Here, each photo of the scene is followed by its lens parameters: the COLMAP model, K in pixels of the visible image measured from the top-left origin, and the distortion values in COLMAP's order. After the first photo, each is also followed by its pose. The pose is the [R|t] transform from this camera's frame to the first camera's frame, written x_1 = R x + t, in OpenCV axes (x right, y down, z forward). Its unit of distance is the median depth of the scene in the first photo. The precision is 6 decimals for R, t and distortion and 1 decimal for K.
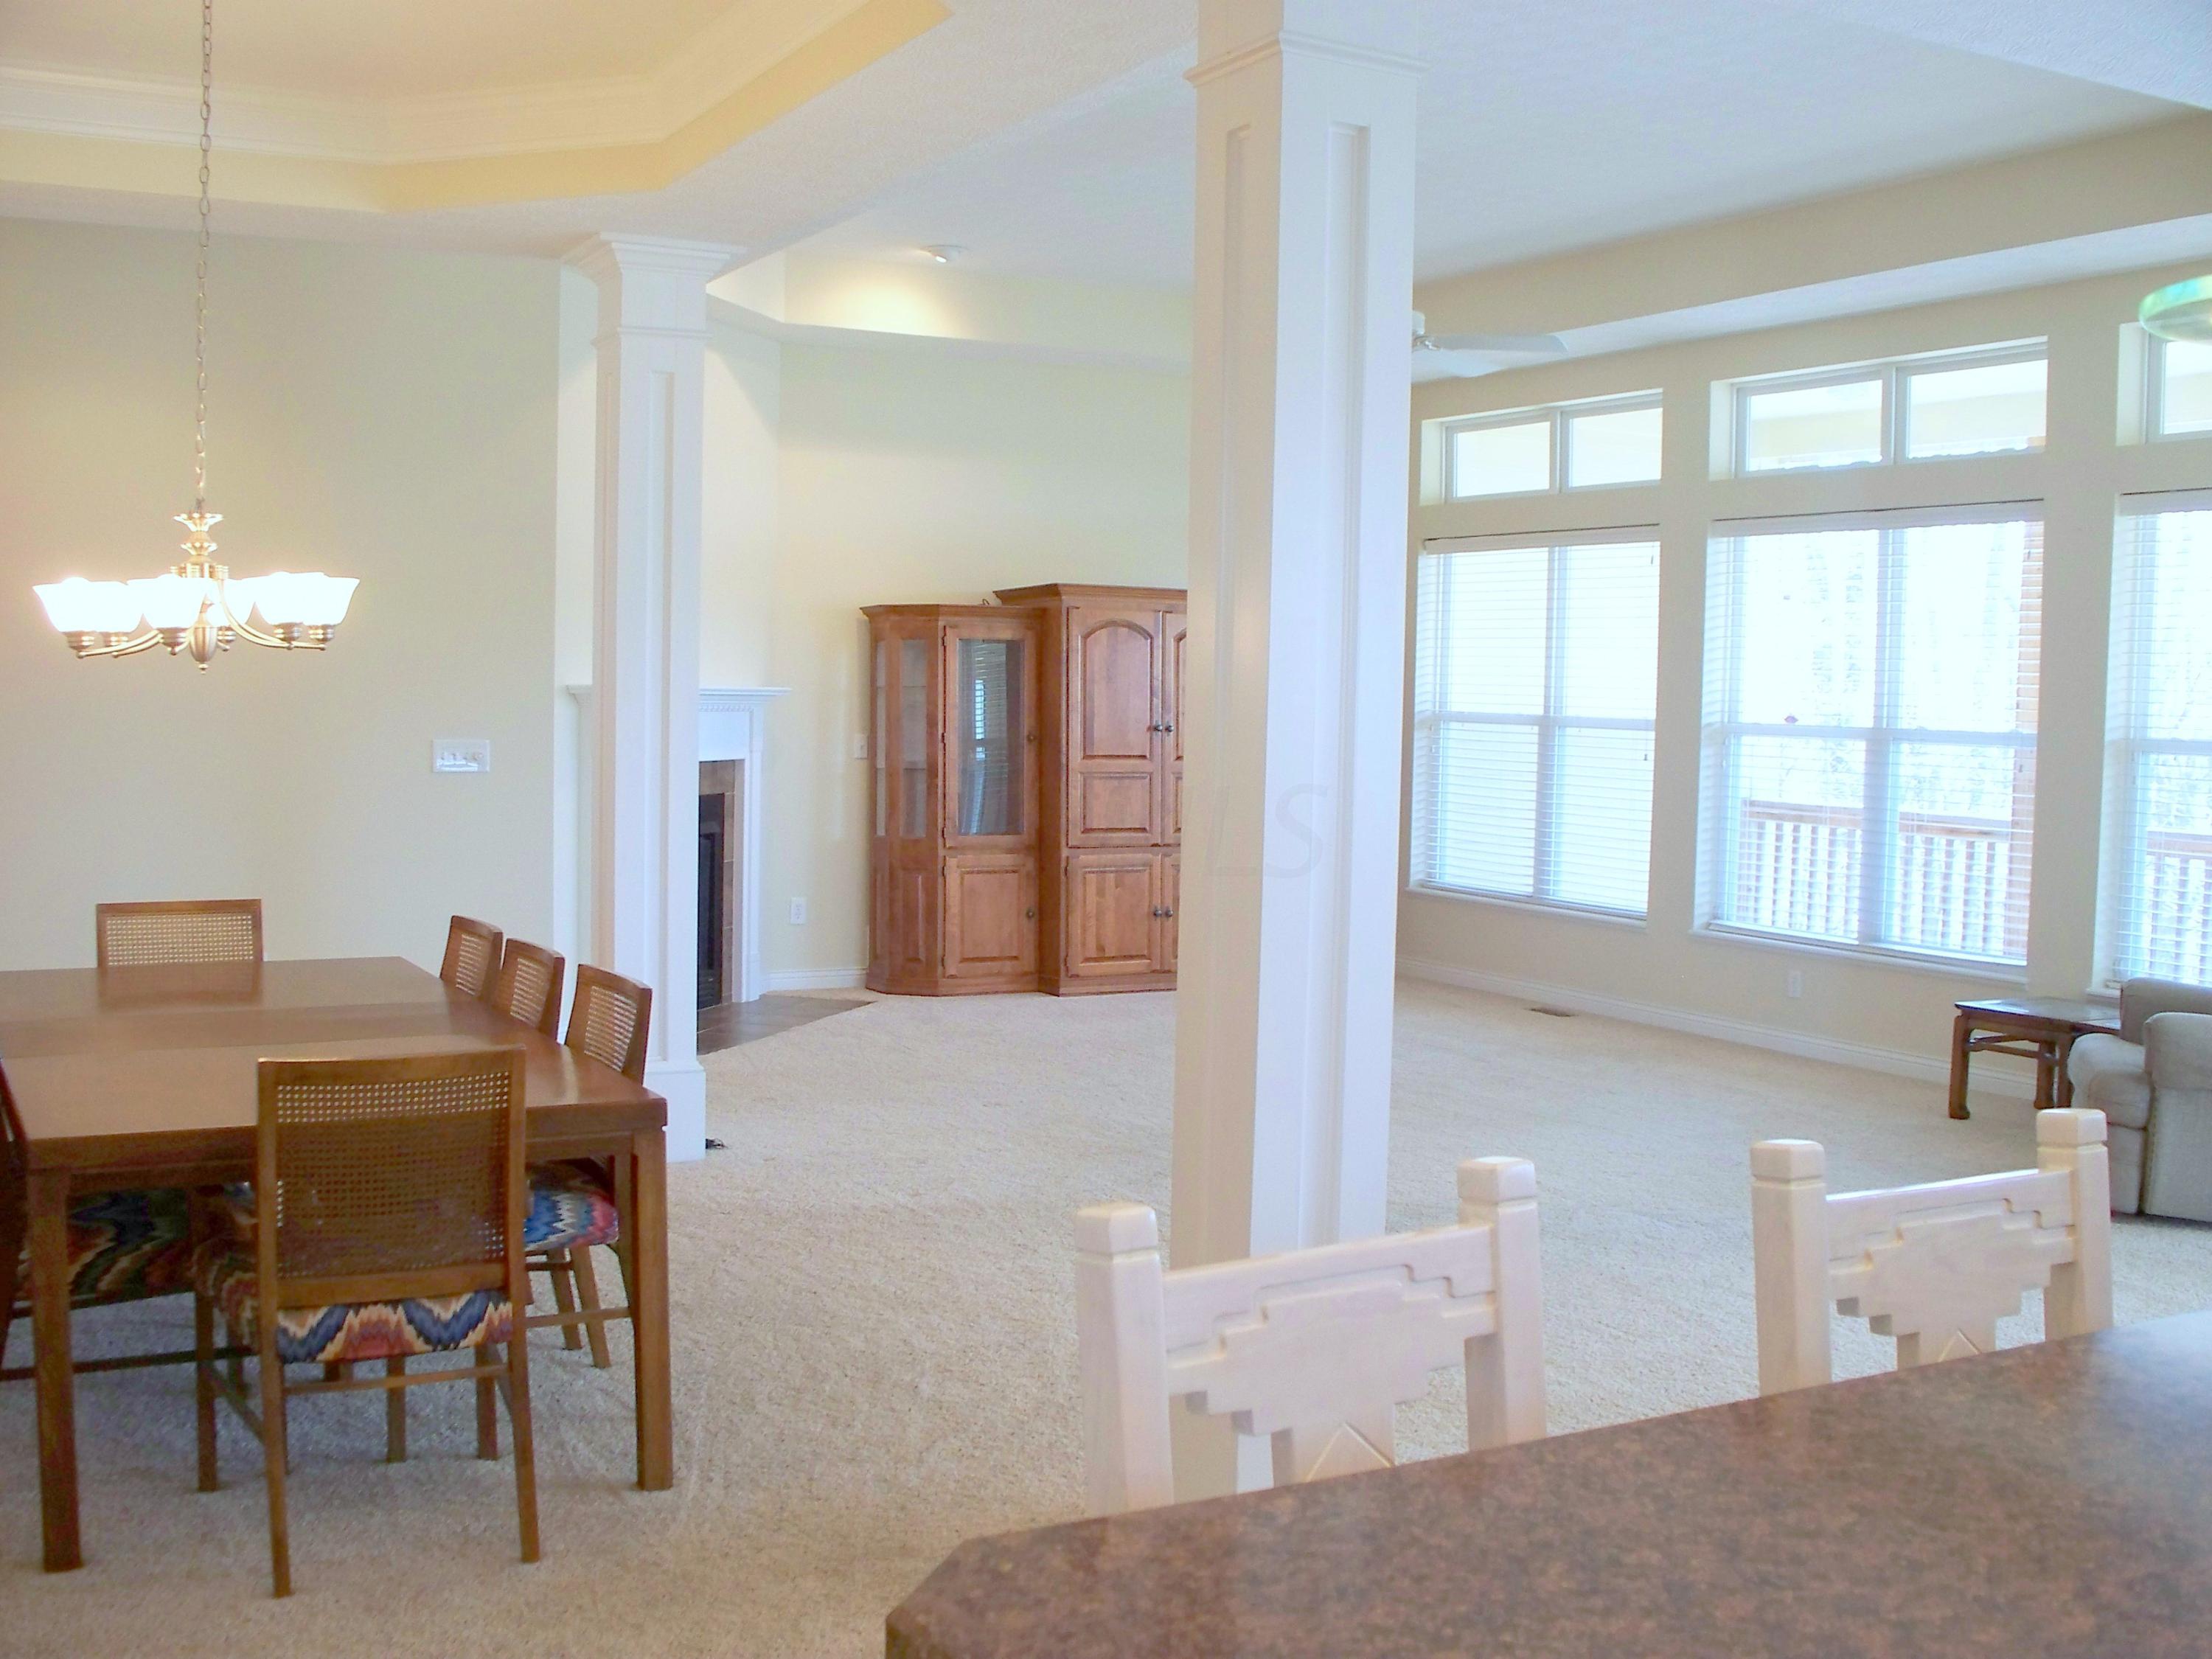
lens RADIAL K [[2379.4, 0, 1059.2], [0, 2379.4, 833.6], [0, 0, 1]] dist [-0.199735, 0.223351]
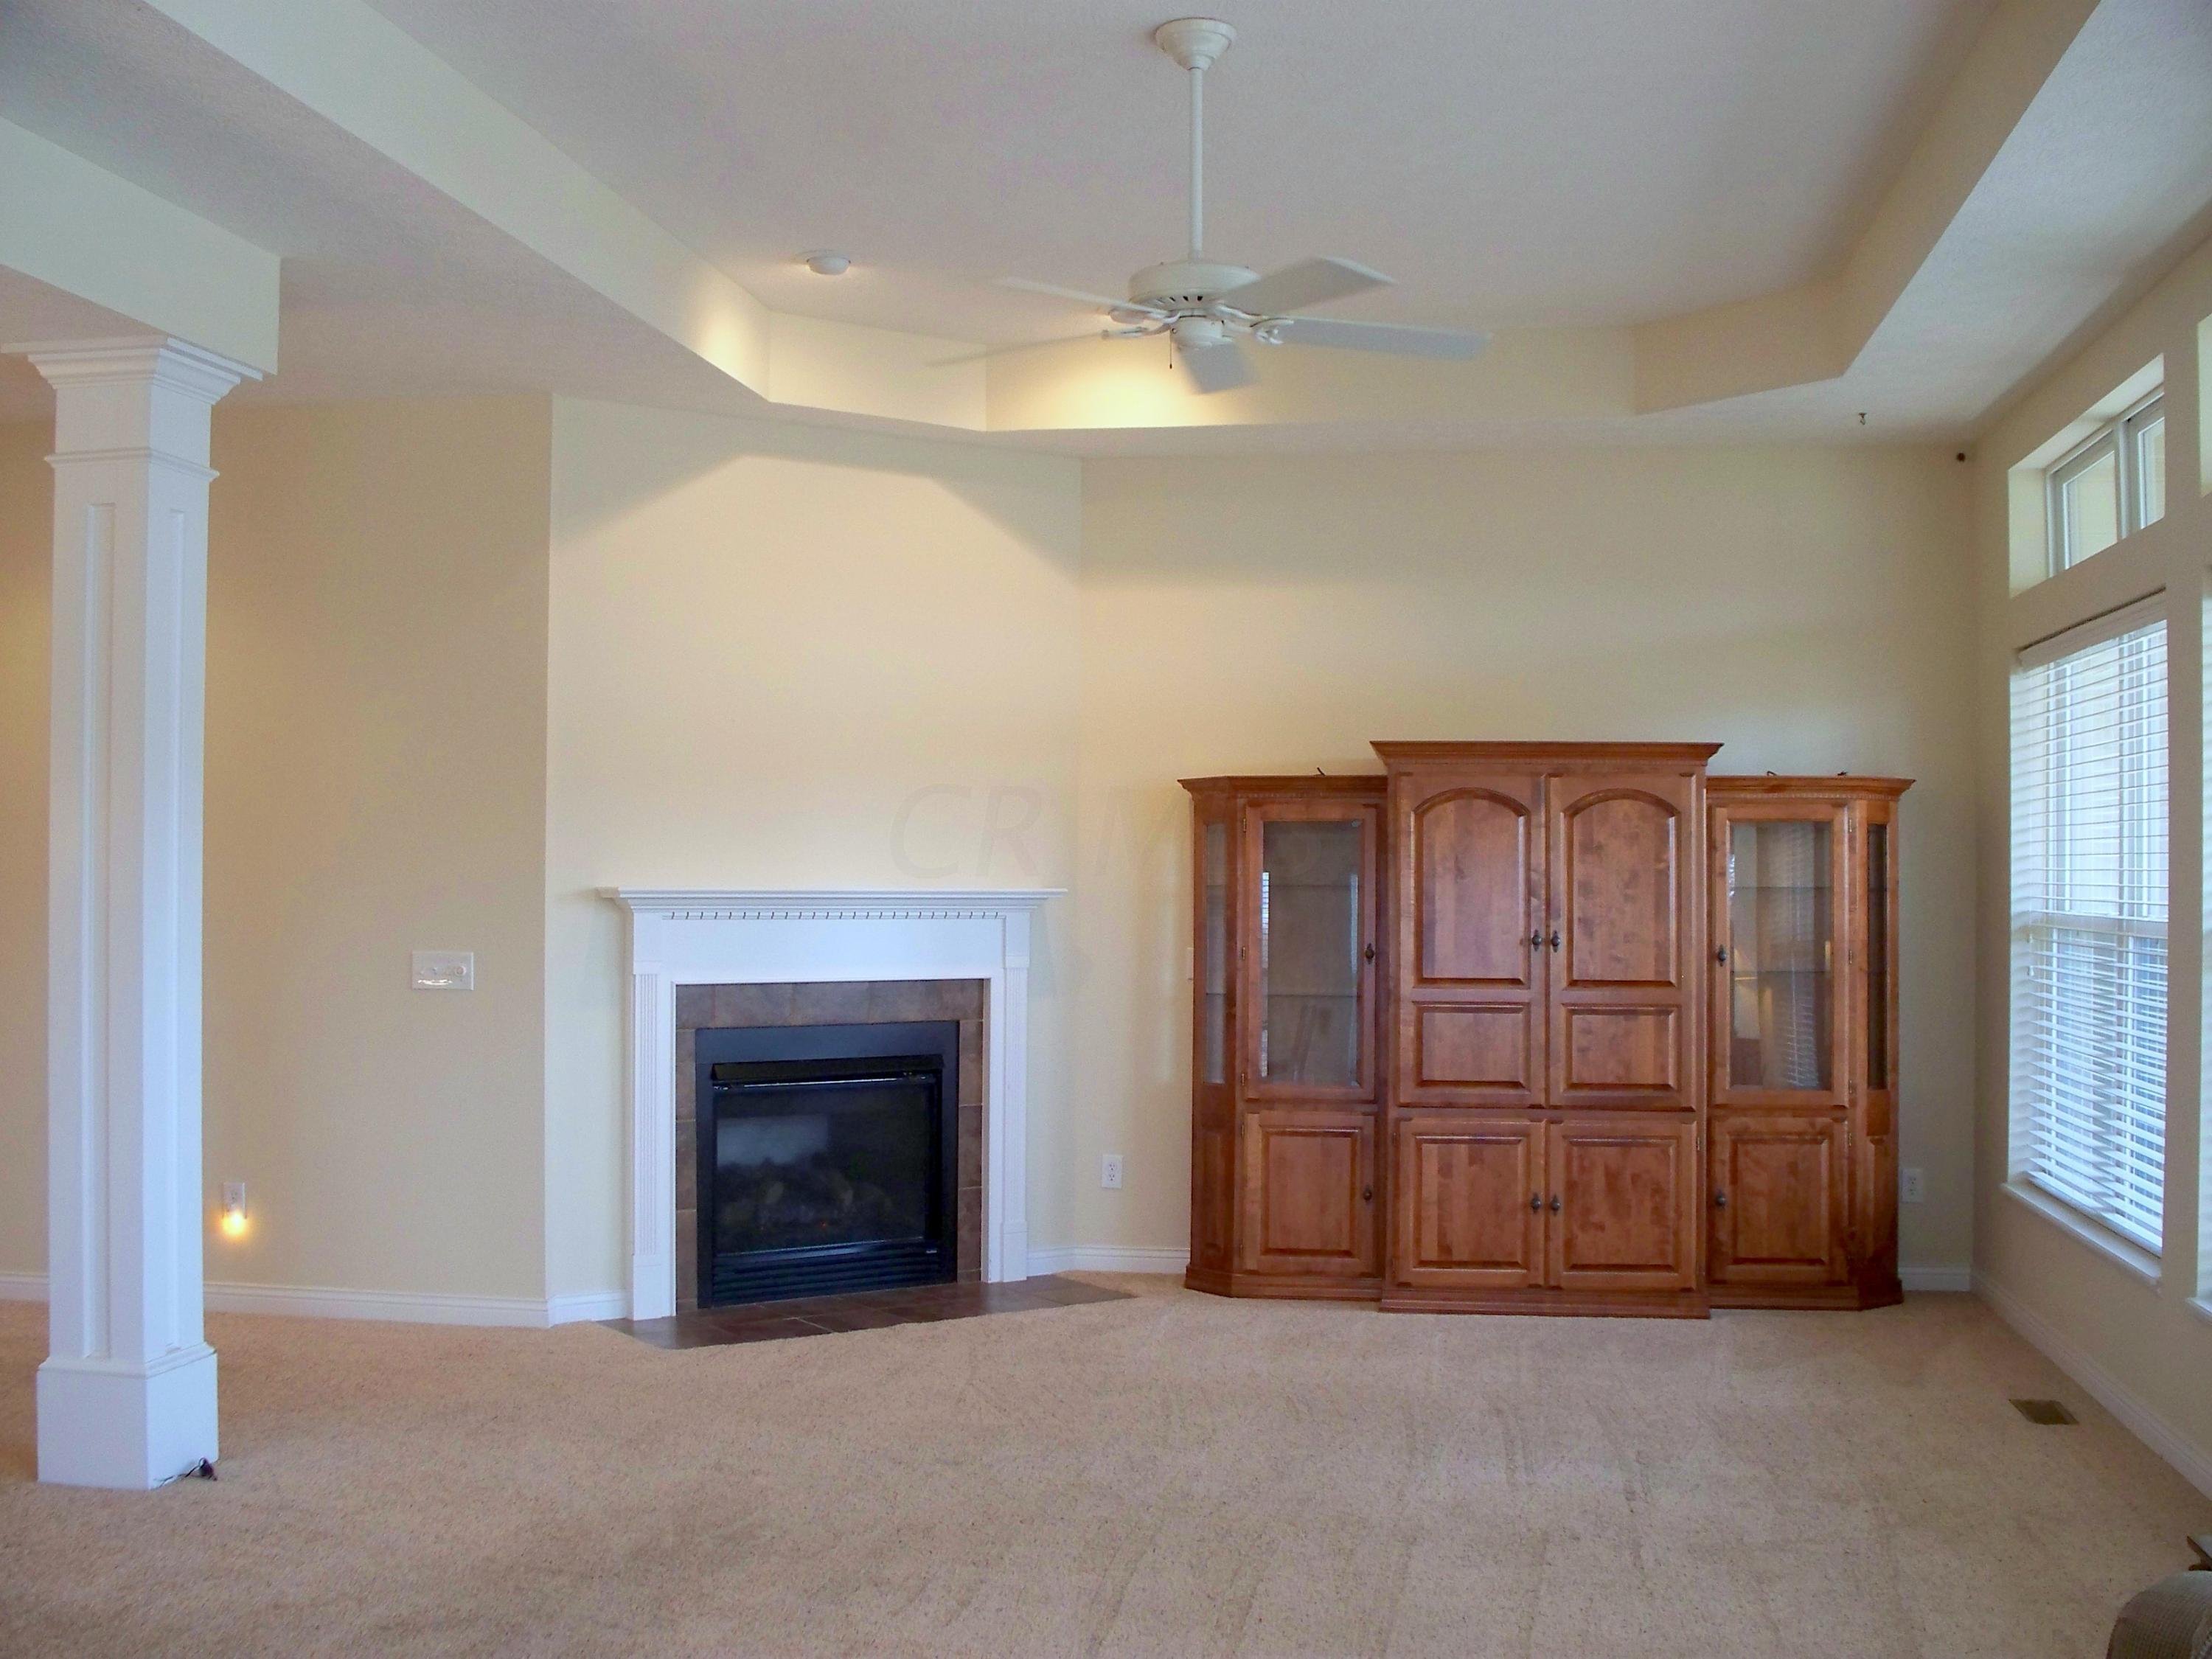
lens RADIAL K [[2379.4, 0, 1059.2], [0, 2379.4, 833.6], [0, 0, 1]] dist [-0.199735, 0.223351]
pose [[0.789542, -0.023769, -0.613236, 0.406636], [-0.028264, 0.996781, -0.075026, -0.022114], [0.613045, 0.076569, 0.786329, 0.407762]]
